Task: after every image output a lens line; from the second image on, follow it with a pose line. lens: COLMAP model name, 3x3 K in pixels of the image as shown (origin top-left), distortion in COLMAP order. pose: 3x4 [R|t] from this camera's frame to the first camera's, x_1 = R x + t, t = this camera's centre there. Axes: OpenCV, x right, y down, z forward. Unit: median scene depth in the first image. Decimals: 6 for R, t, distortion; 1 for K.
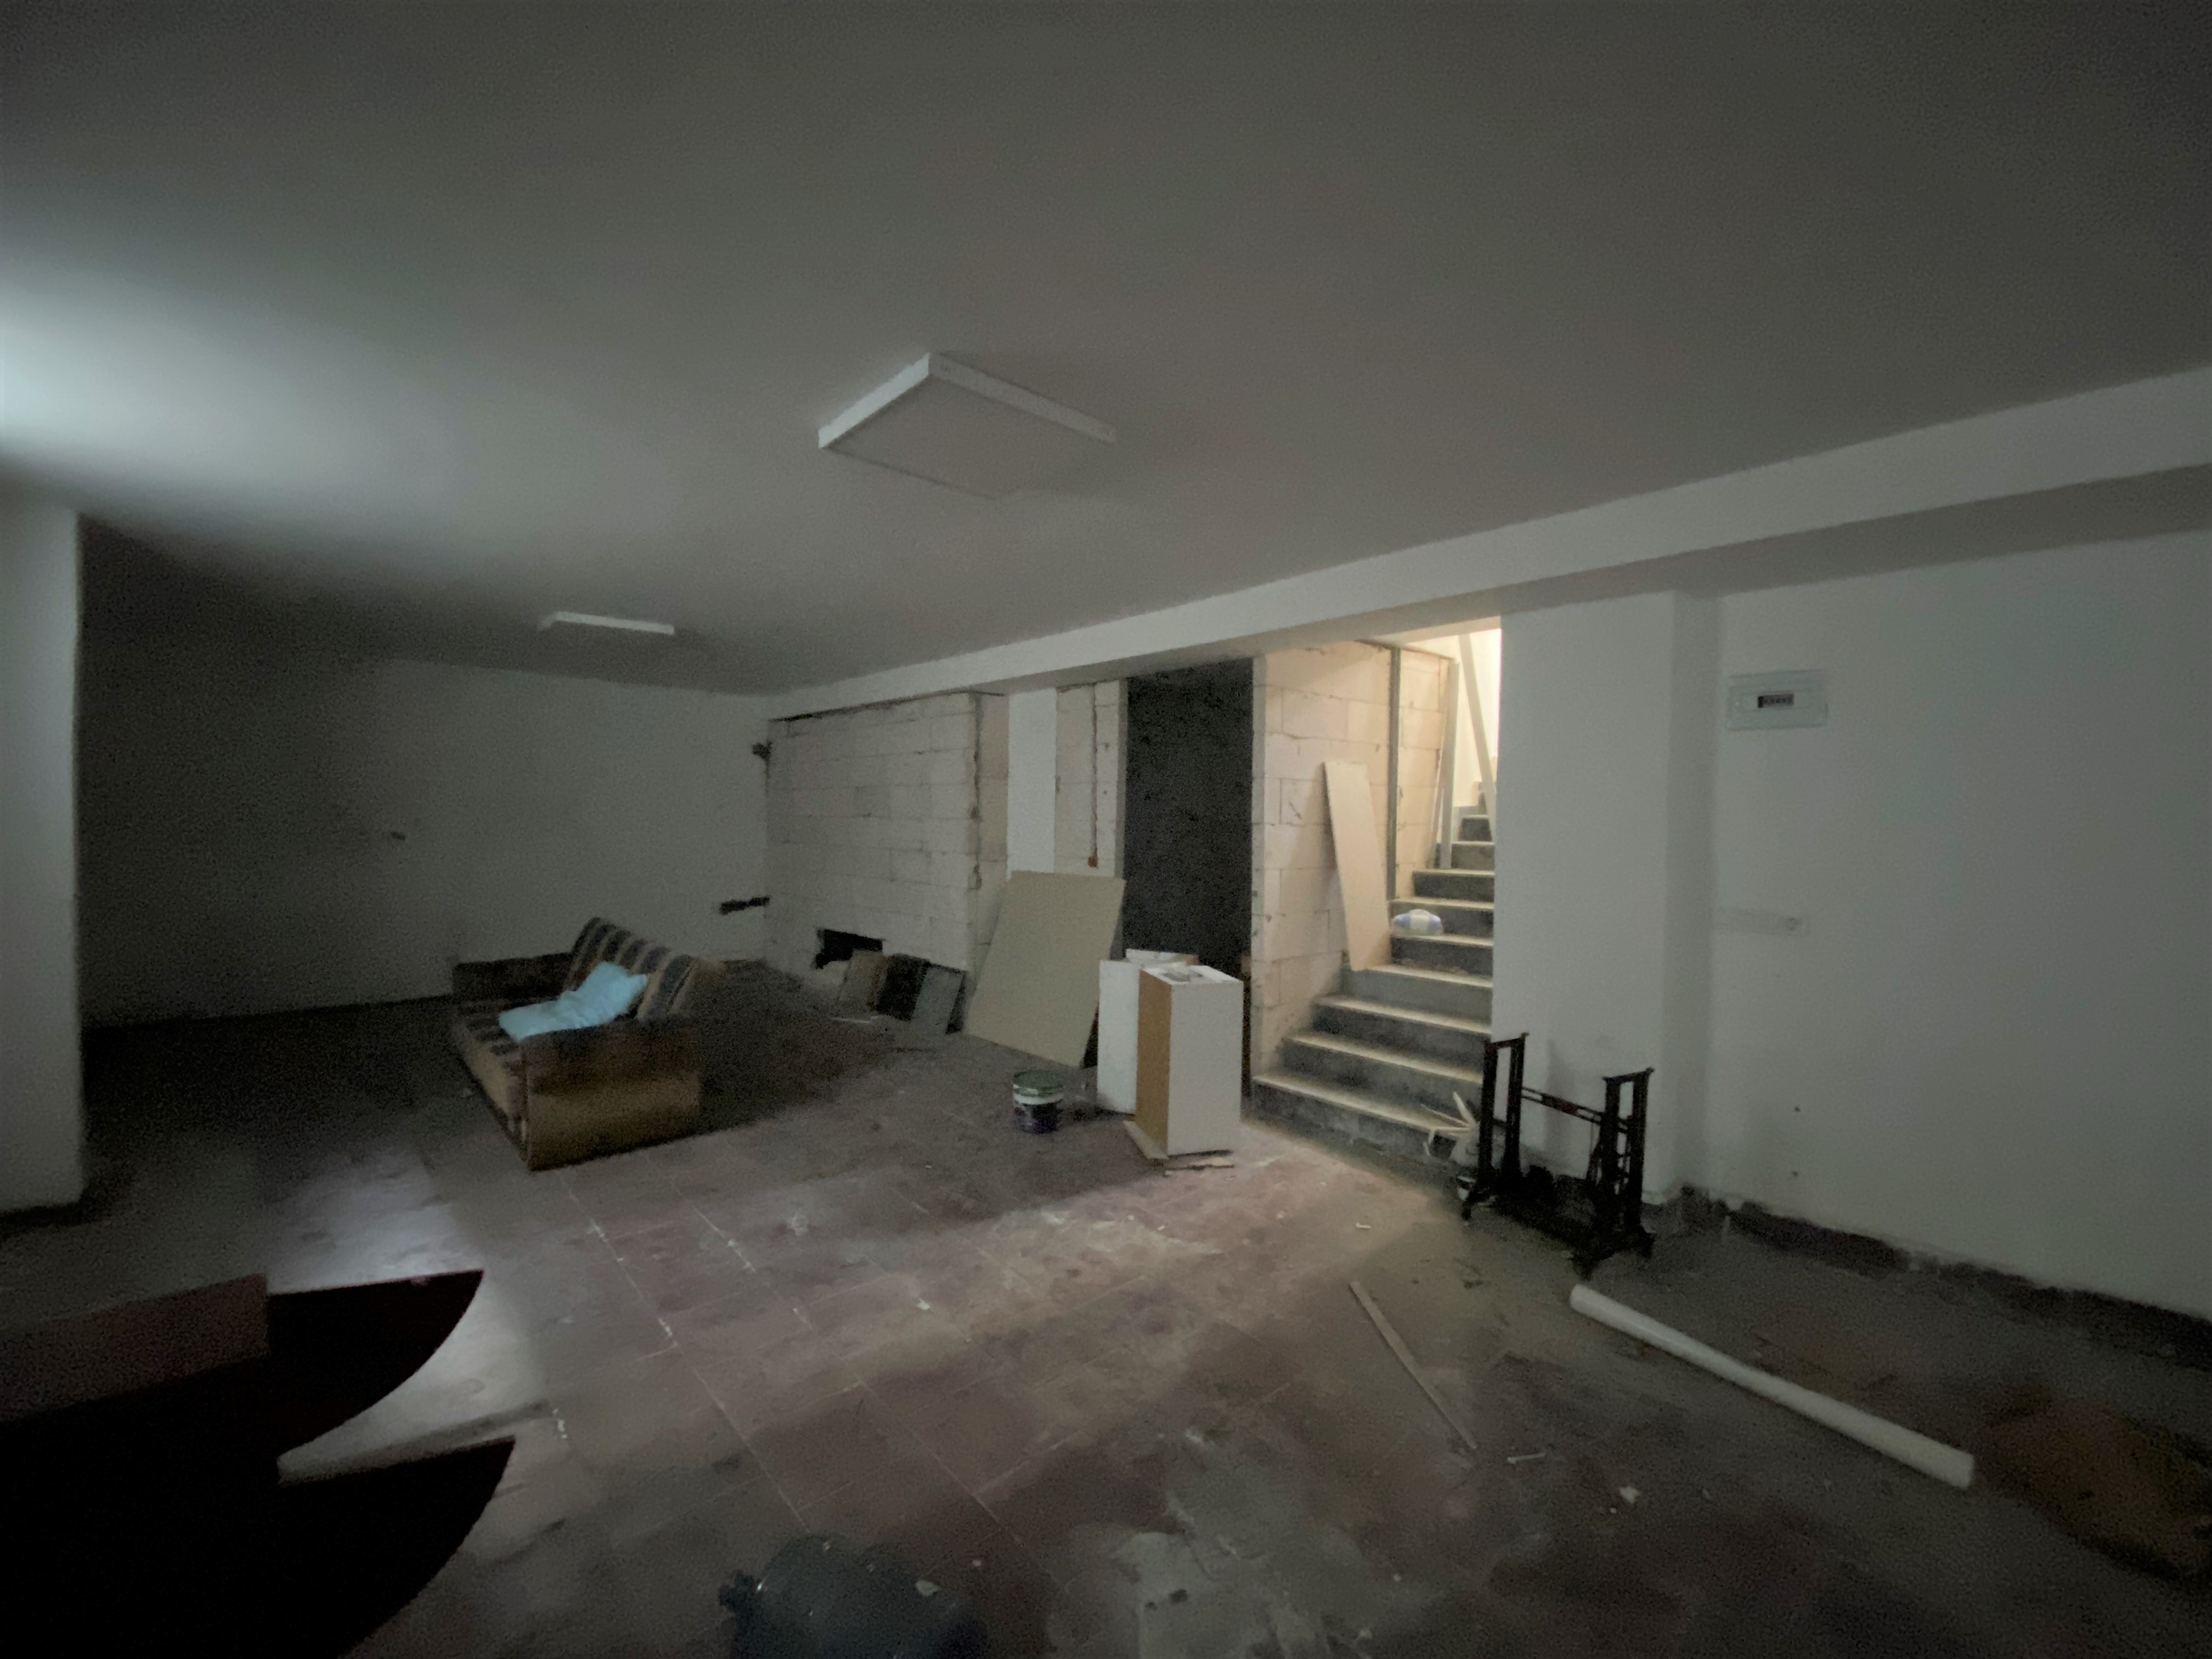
lens RADIAL K [[898.8, 0, 1121.7], [0, 898.8, 836.4], [0, 0, 1]] dist [0.014337, -0.007915]
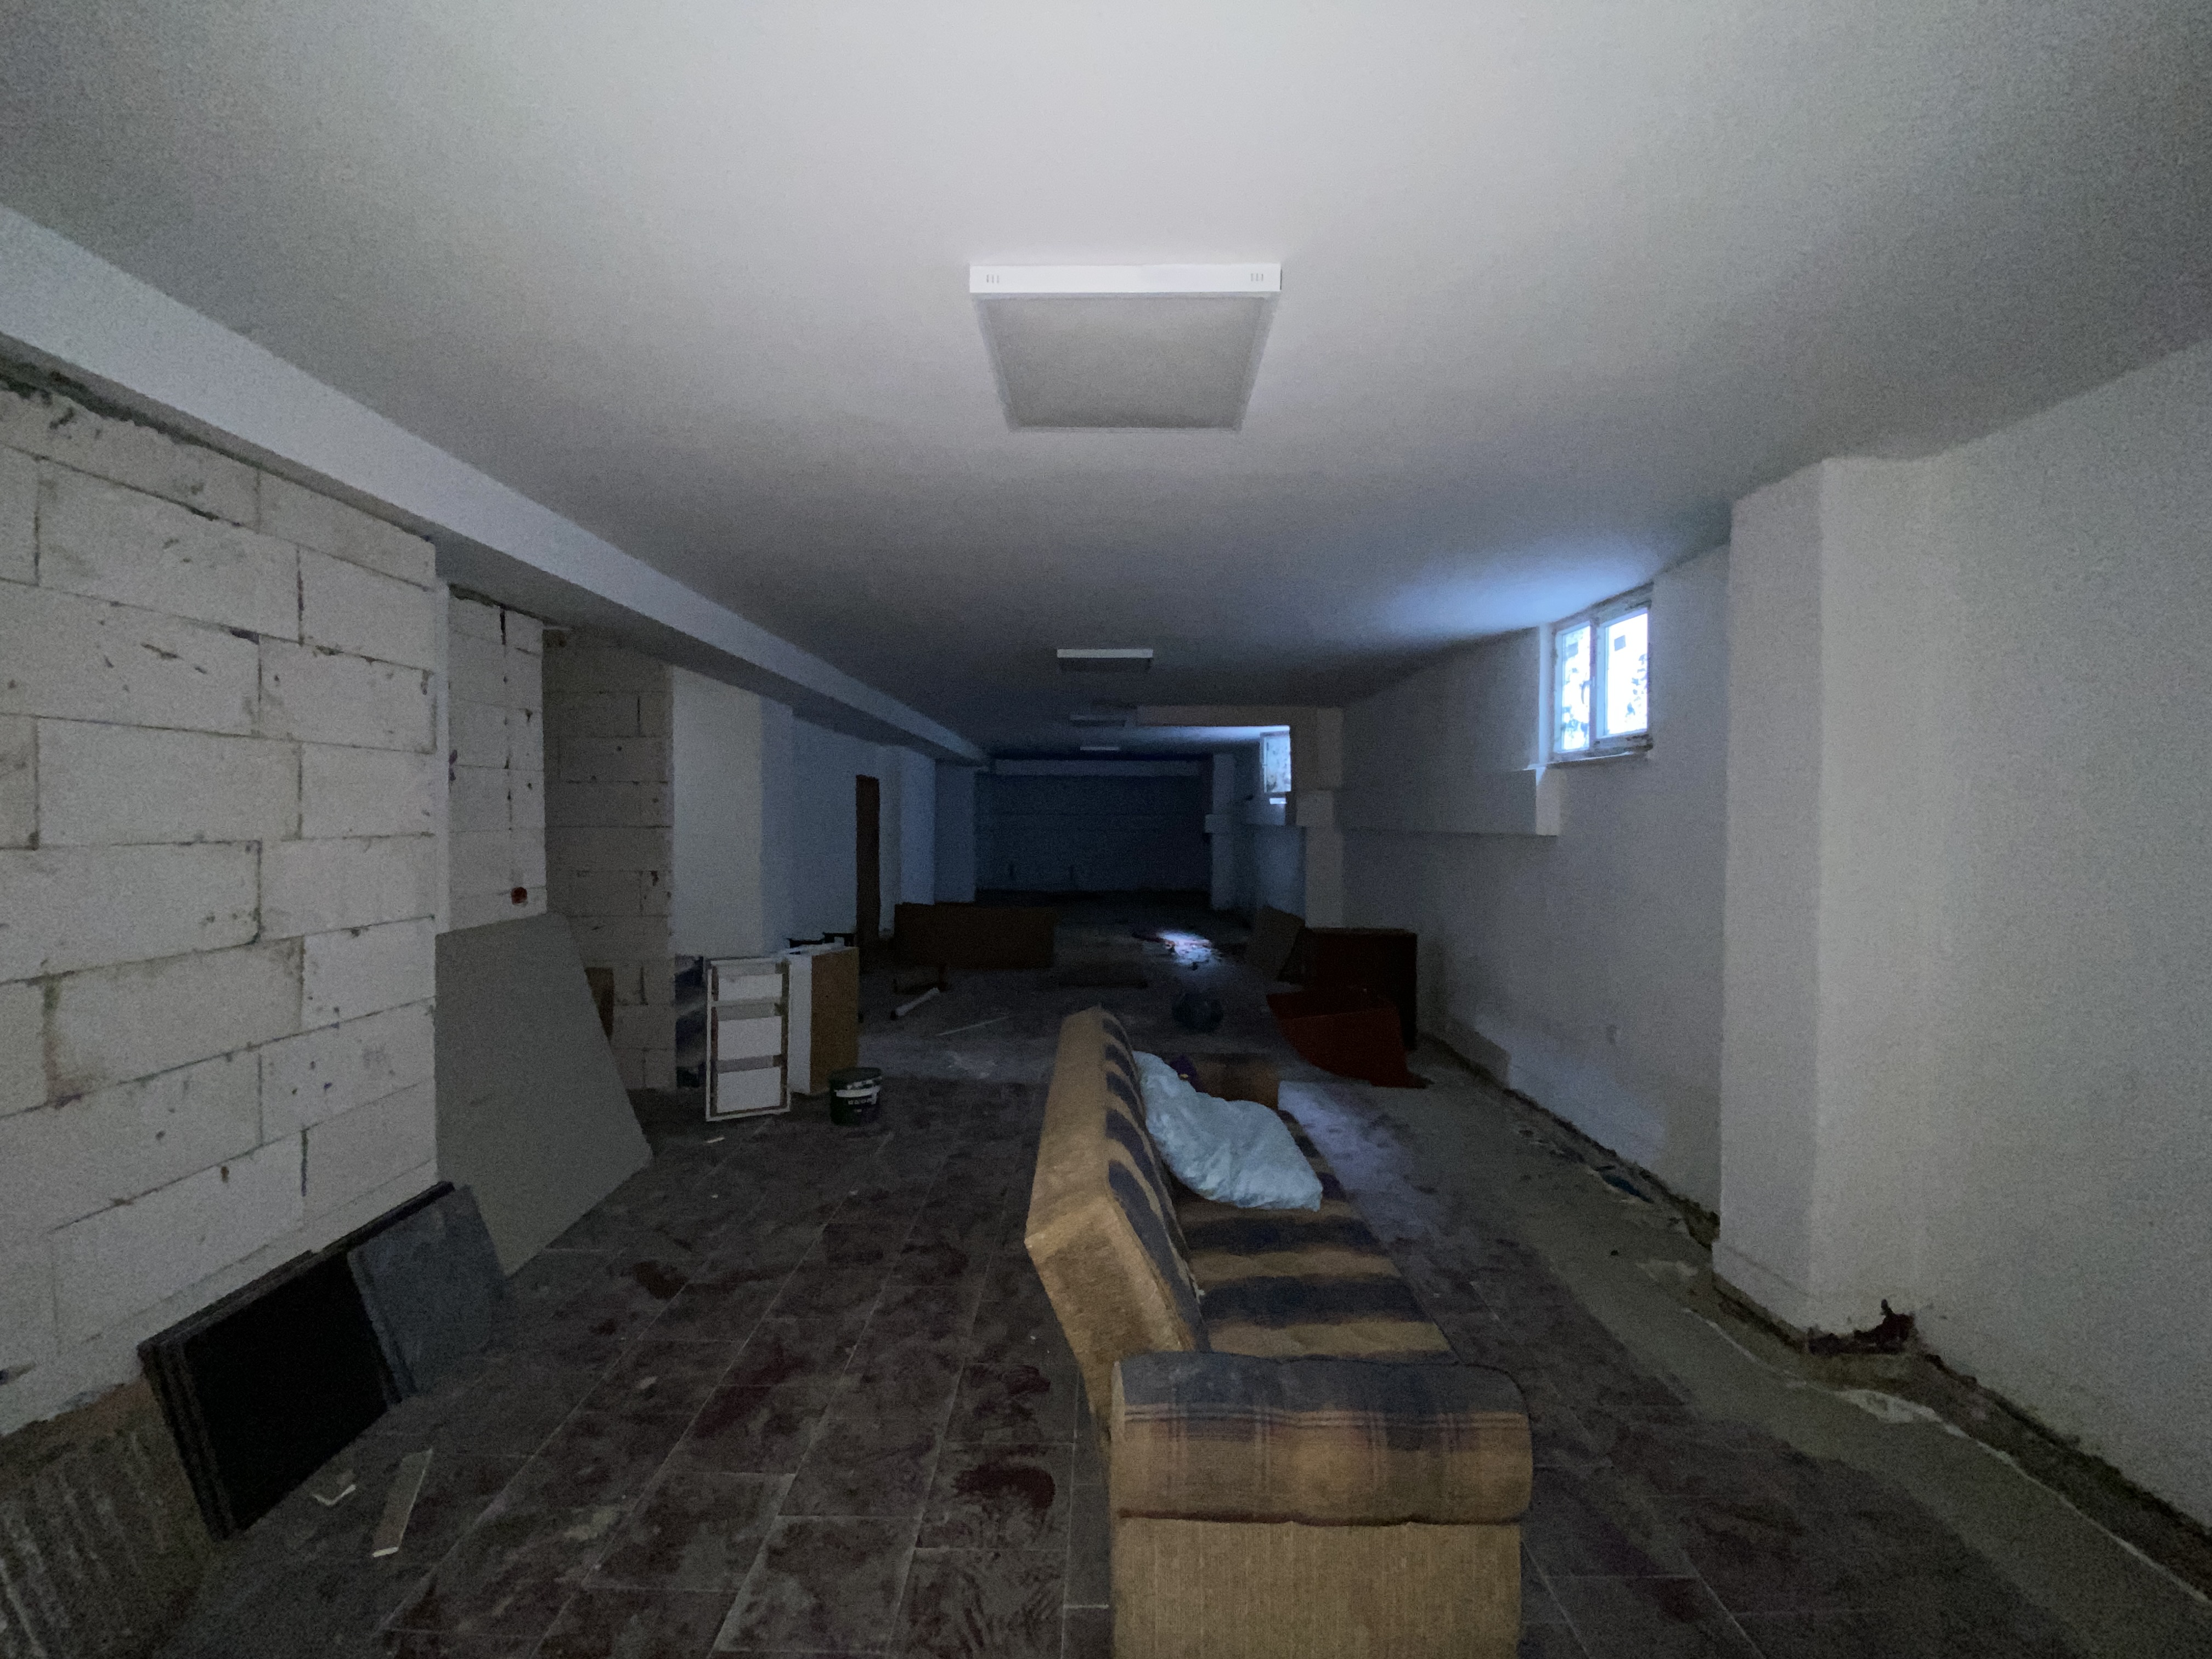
lens RADIAL K [[898.8, 0, 1110.3], [0, 898.8, 812.4], [0, 0, 1]] dist [0.014337, -0.007915]
pose [[-0.744549, -0.014811, 0.667404, -0.728768], [-0.001234, 0.999783, 0.020811, -0.041525], [-0.667567, 0.014671, -0.744405, 1.140601]]
